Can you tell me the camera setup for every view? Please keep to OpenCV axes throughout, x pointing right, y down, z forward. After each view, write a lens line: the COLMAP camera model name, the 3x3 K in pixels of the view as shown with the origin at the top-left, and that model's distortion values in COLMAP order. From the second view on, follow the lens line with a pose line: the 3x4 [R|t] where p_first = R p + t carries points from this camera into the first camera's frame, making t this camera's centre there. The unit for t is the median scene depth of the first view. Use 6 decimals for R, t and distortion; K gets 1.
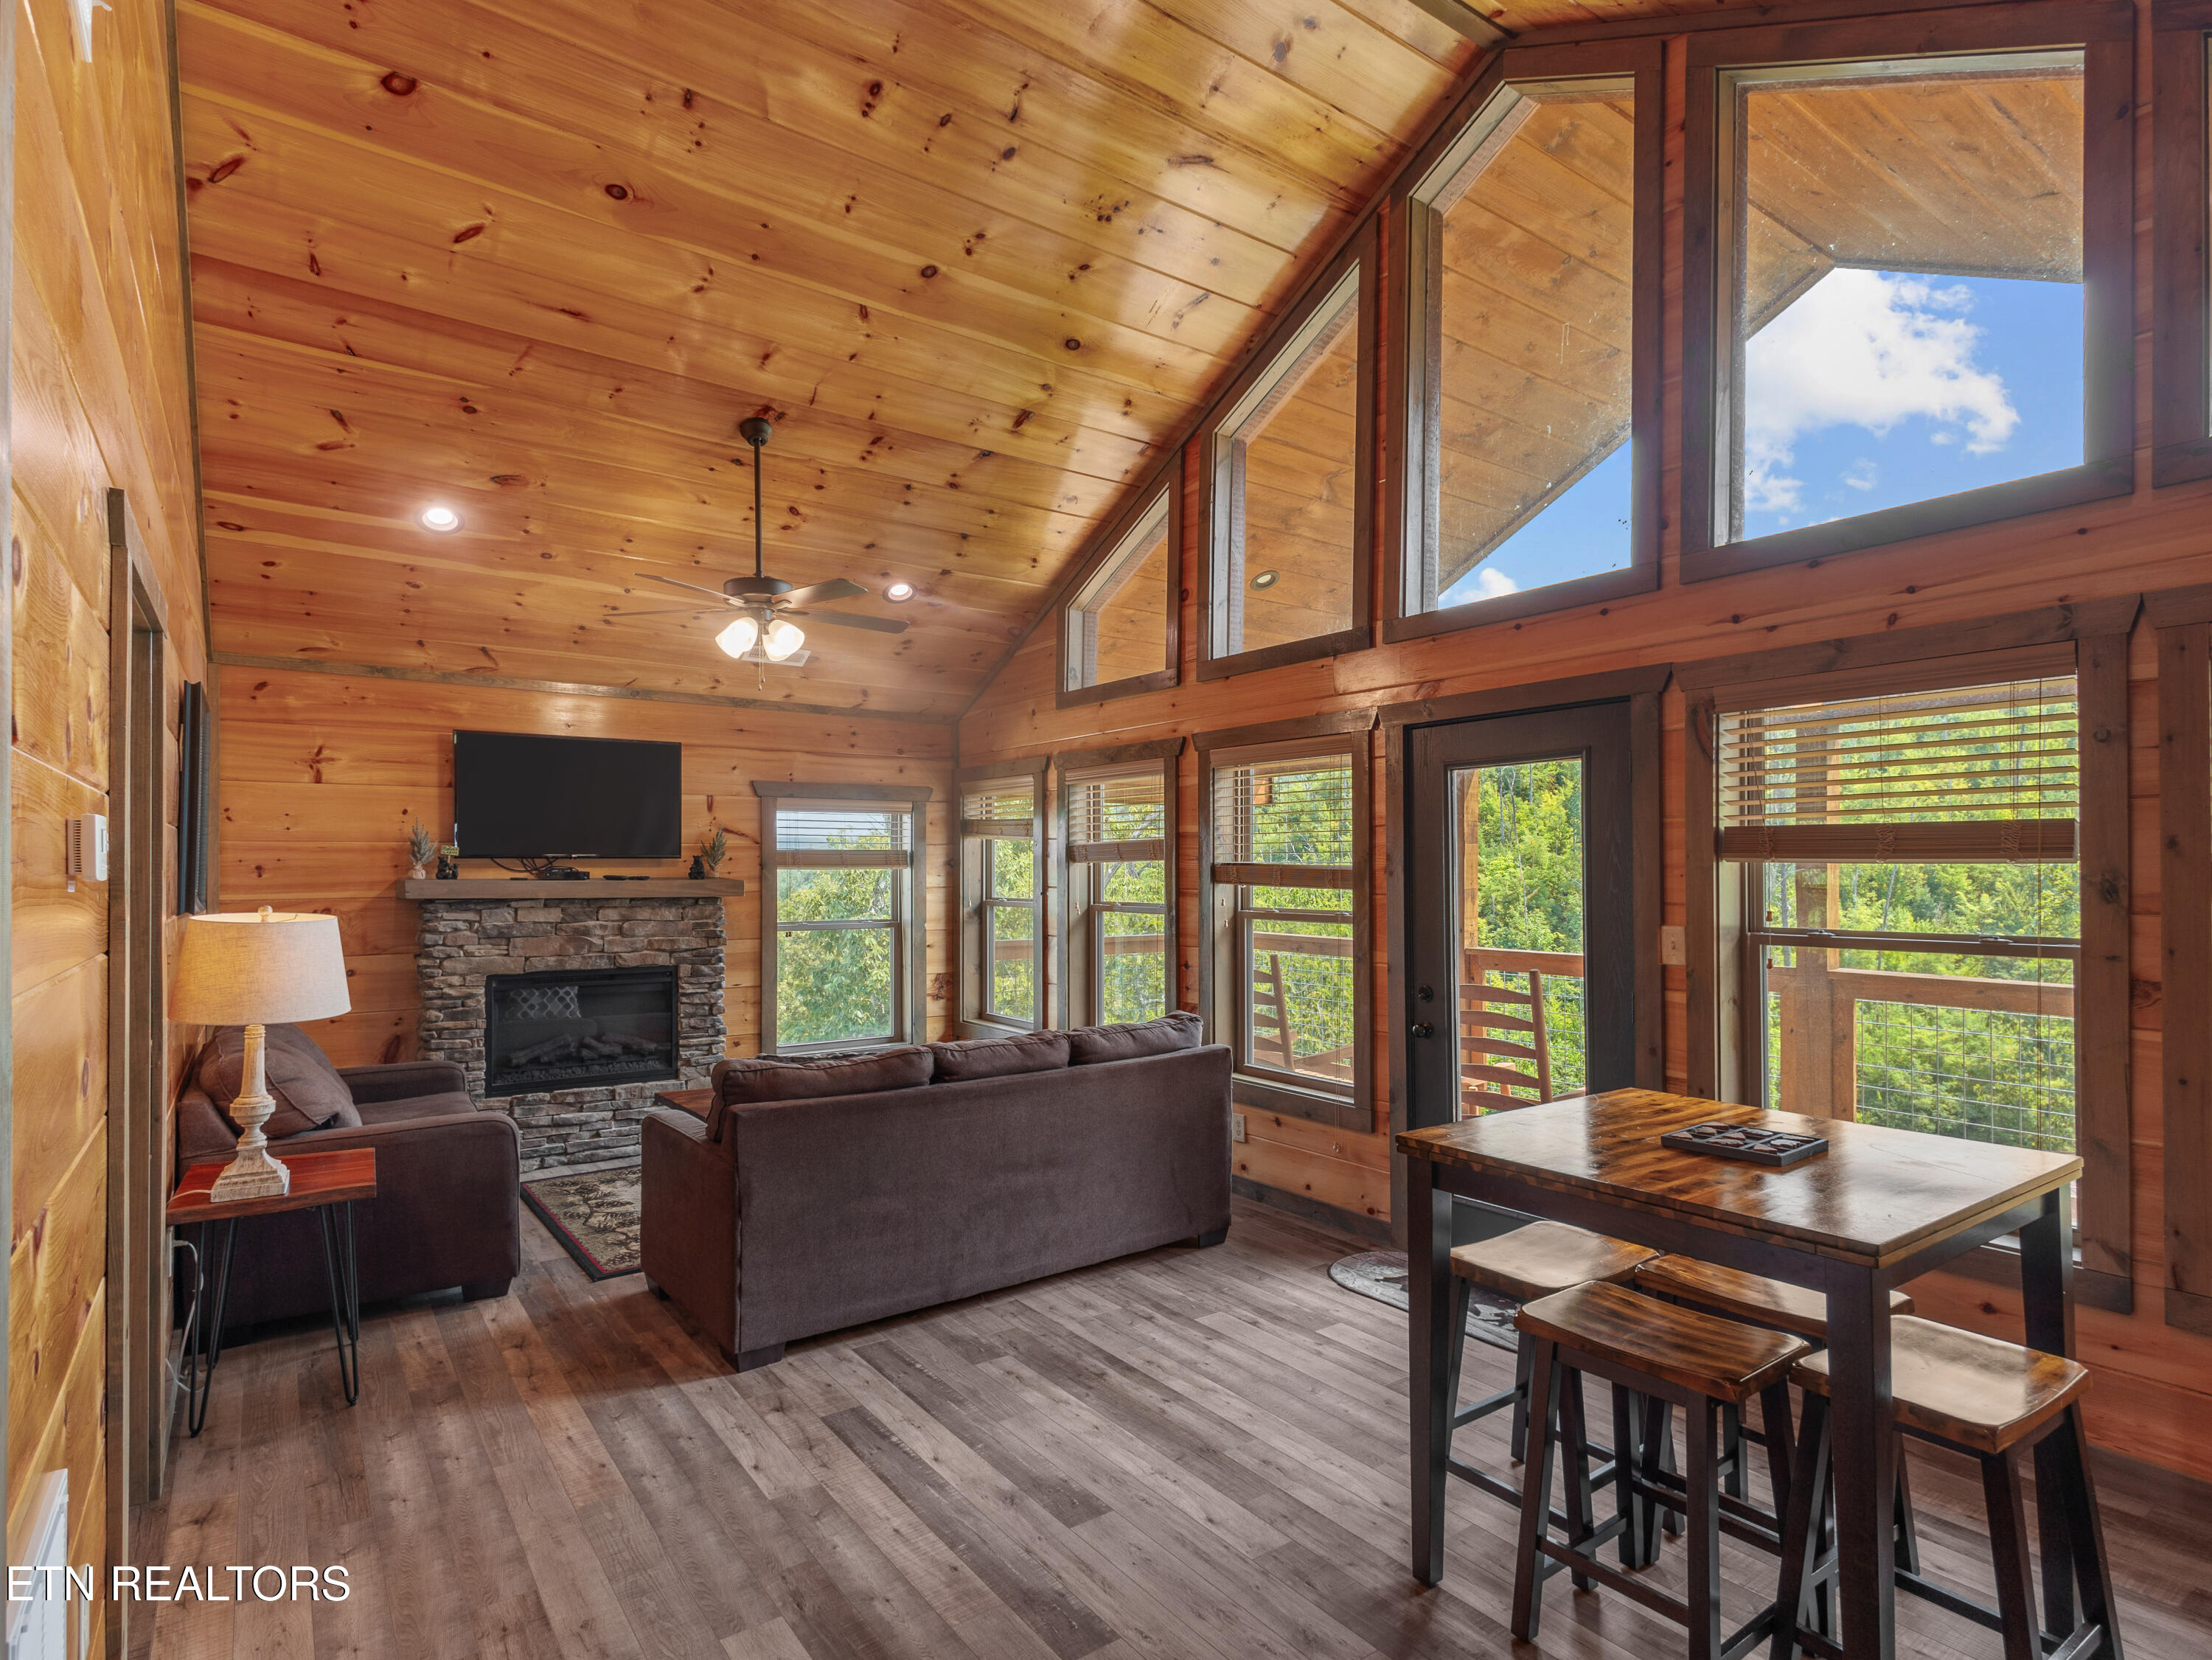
lens RADIAL K [[1161.7, 0, 1106.0], [0, 1161.7, 830.0], [0, 0, 1]] dist [0.016176, -0.000167]
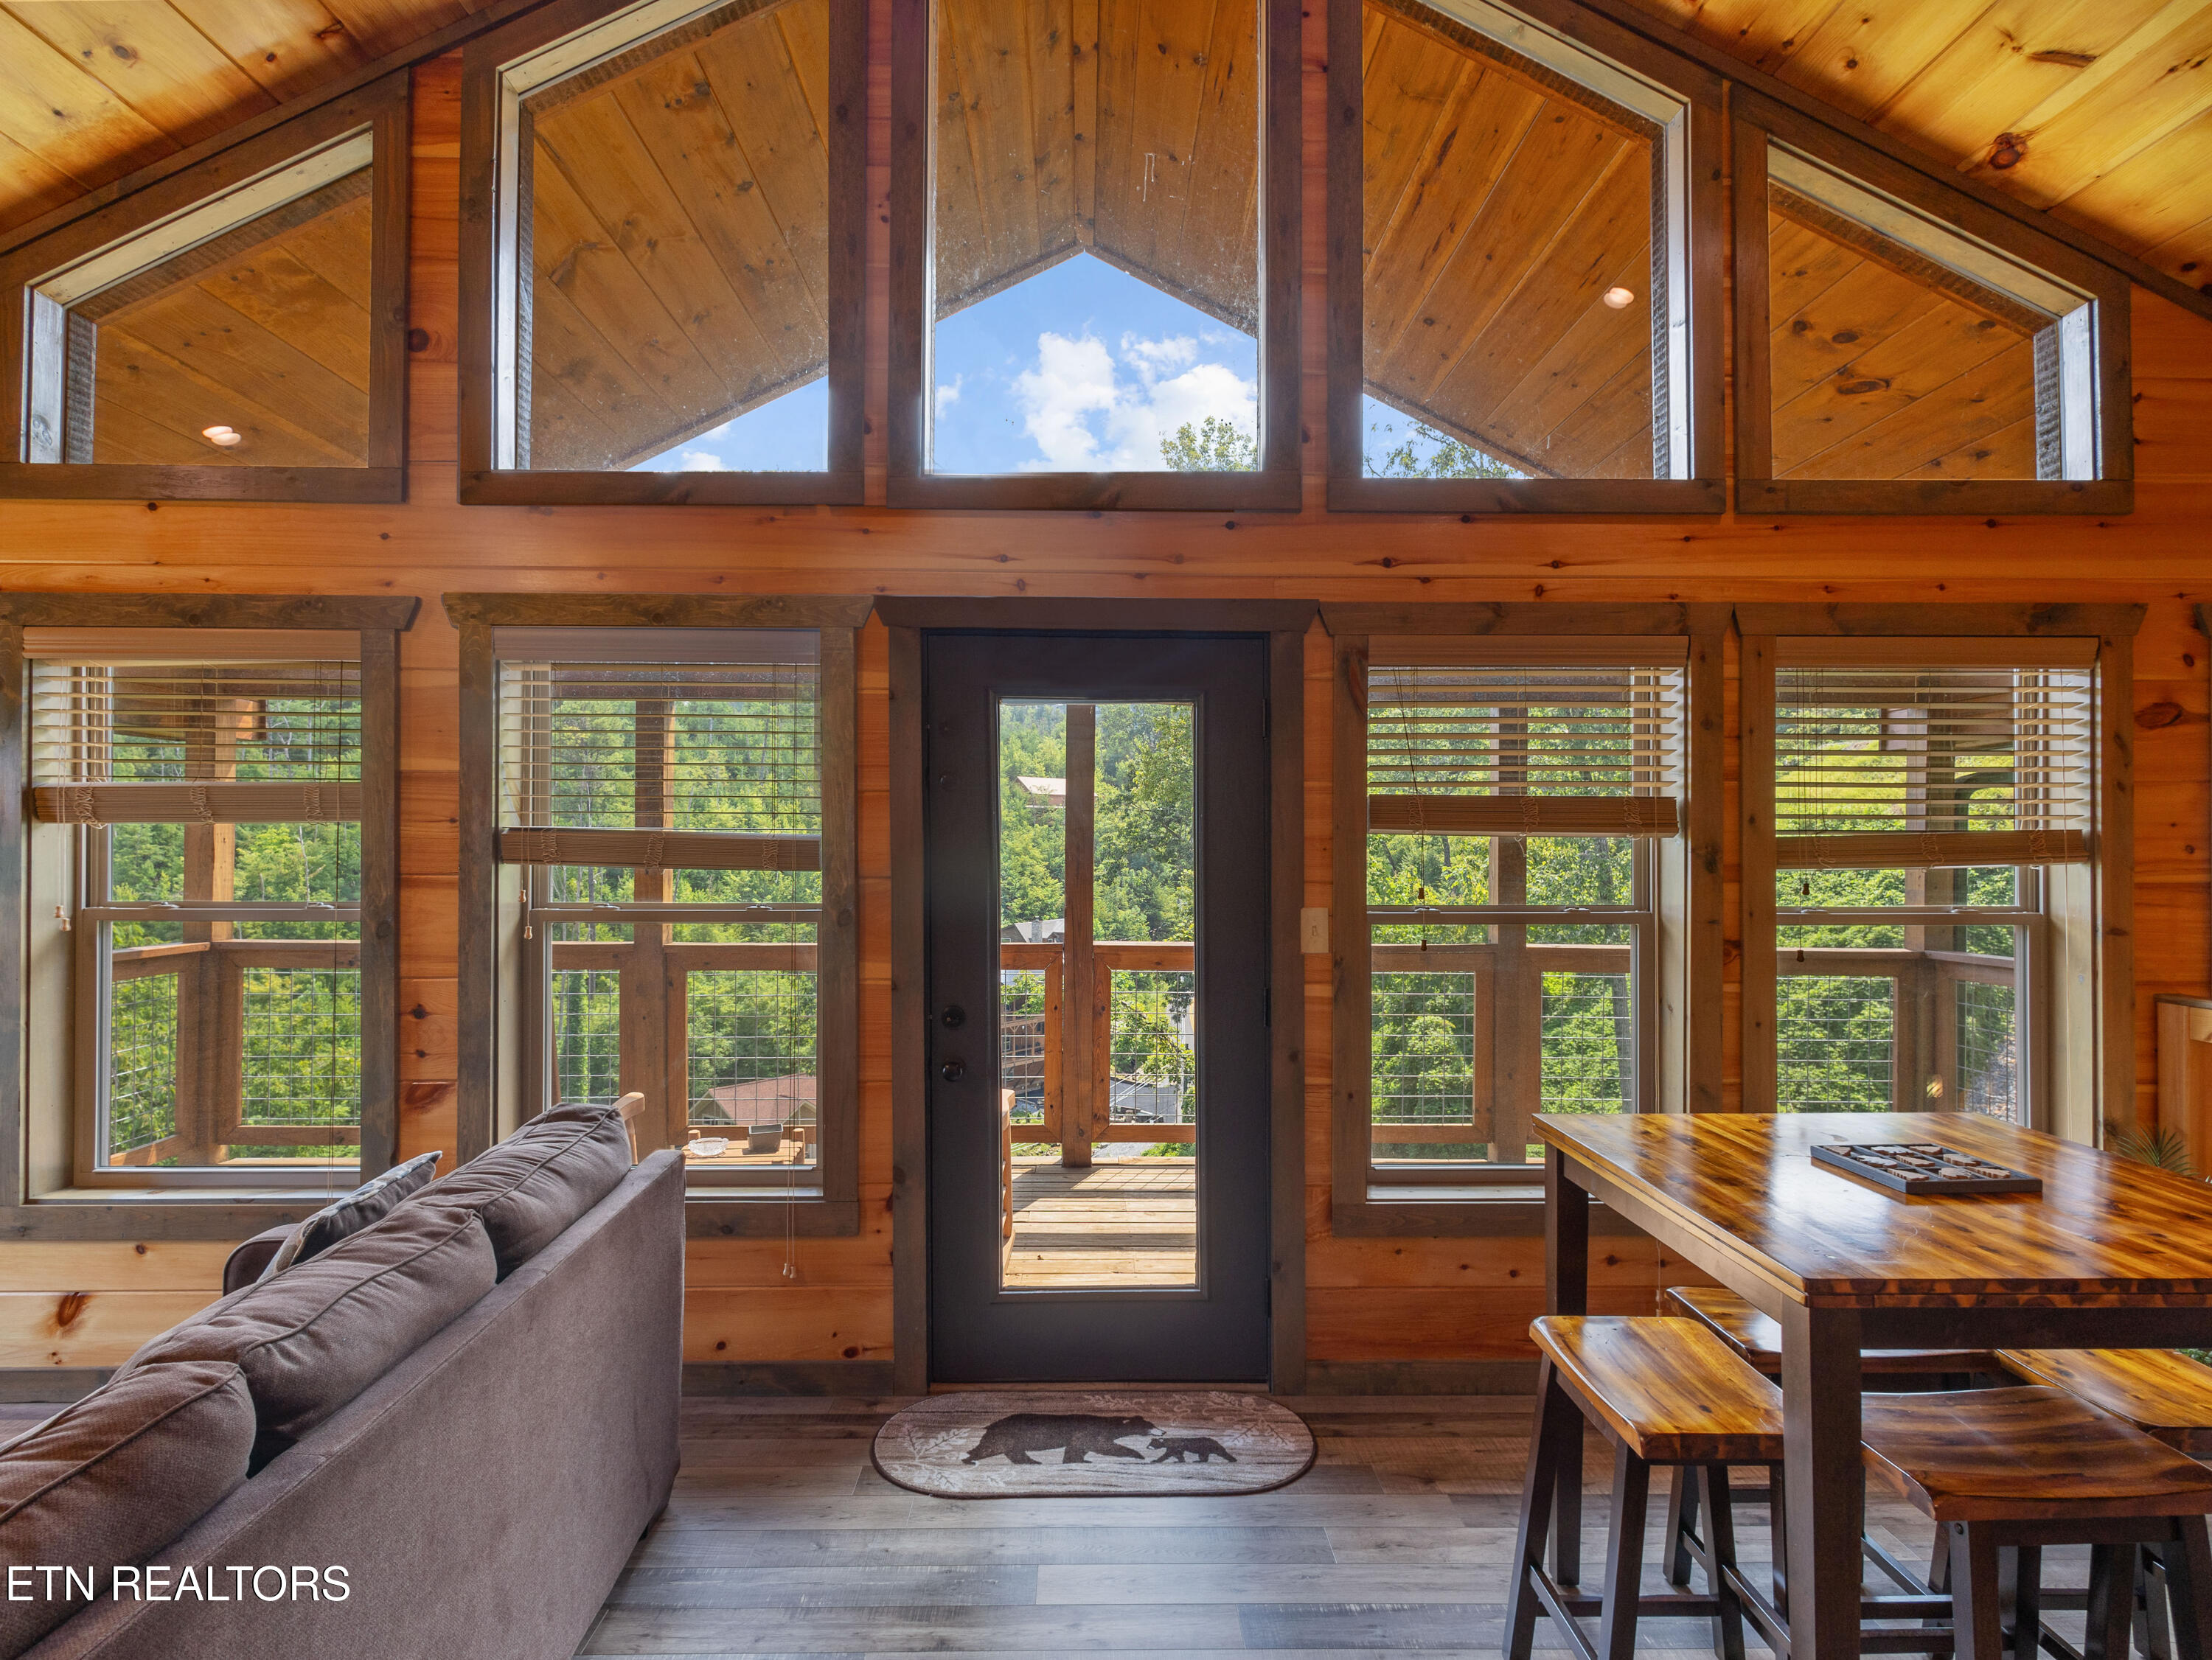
lens RADIAL K [[1161.7, 0, 1106.0], [0, 1161.7, 830.0], [0, 0, 1]] dist [0.016176, -0.000167]
pose [[0.575877, 0.015127, 0.817397, -0.255622], [-0.031933, 0.999482, 0.004001, 0.022534], [-0.816913, -0.028406, 0.576062, 0.539538]]
